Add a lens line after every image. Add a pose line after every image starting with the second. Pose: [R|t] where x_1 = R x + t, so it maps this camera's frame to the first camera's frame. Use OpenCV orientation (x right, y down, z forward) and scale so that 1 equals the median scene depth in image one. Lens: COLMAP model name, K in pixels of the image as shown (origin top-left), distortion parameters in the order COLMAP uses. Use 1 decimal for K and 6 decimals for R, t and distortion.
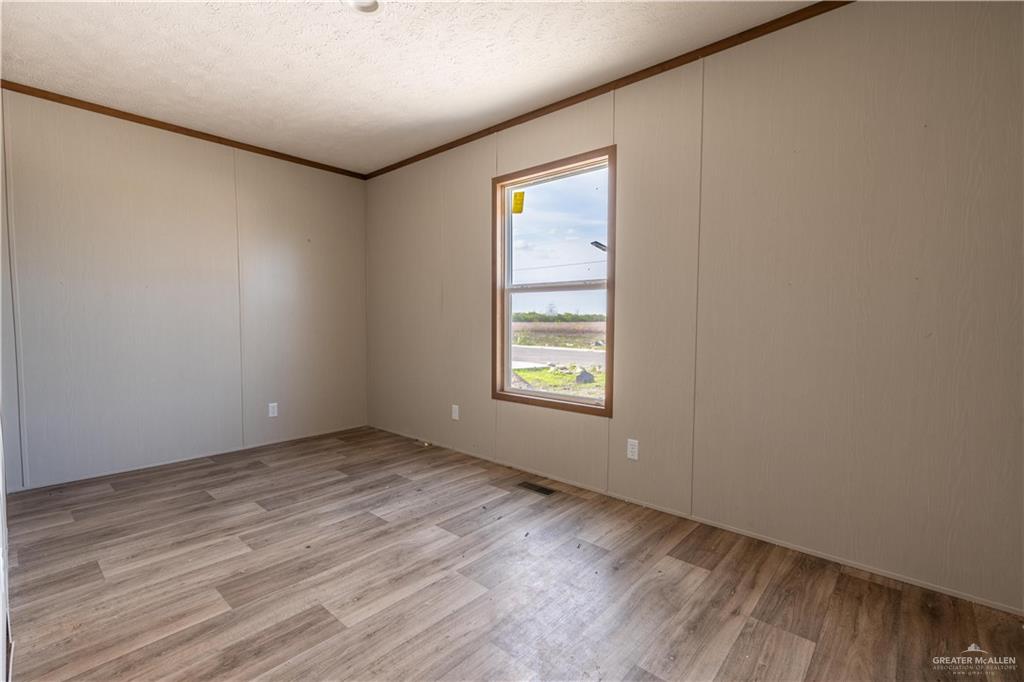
lens RADIAL K [[458.5, 0, 522.6], [0, 458.5, 339.5], [0, 0, 1]] dist [-0.021347, 0.005936]
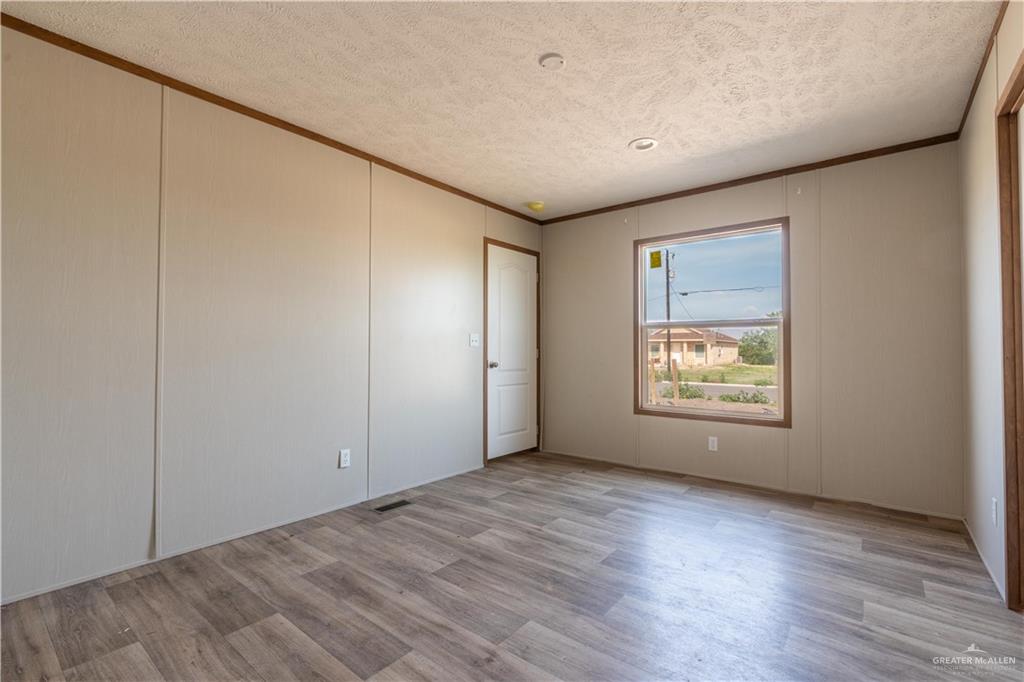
lens RADIAL K [[458.5, 0, 505.0], [0, 458.5, 342.0], [0, 0, 1]] dist [-0.021347, 0.005936]
pose [[-0.025629, 0.011131, 0.999610, -1.650239], [0.038519, 0.999206, -0.010138, -0.058567], [-0.998929, 0.038244, -0.026037, 1.189167]]
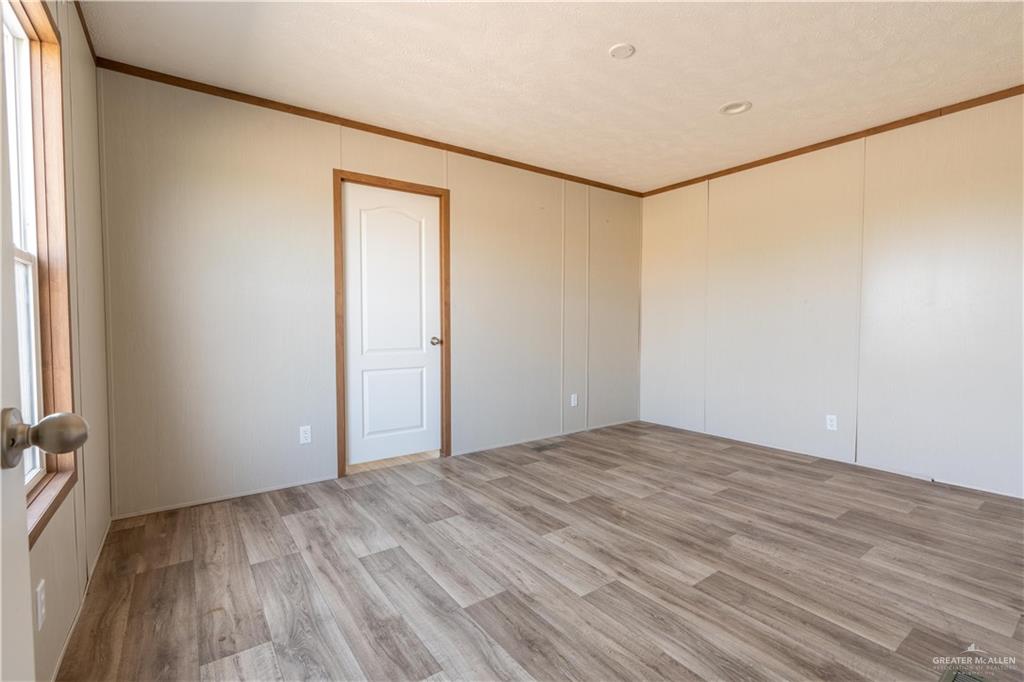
lens RADIAL K [[458.5, 0, 498.2], [0, 458.5, 354.1], [0, 0, 1]] dist [-0.021347, 0.005936]
pose [[-0.254811, 0.057542, -0.965277, 0.879513], [-0.039634, 0.996768, 0.069881, -0.036446], [0.966178, 0.056065, -0.251707, 1.027448]]
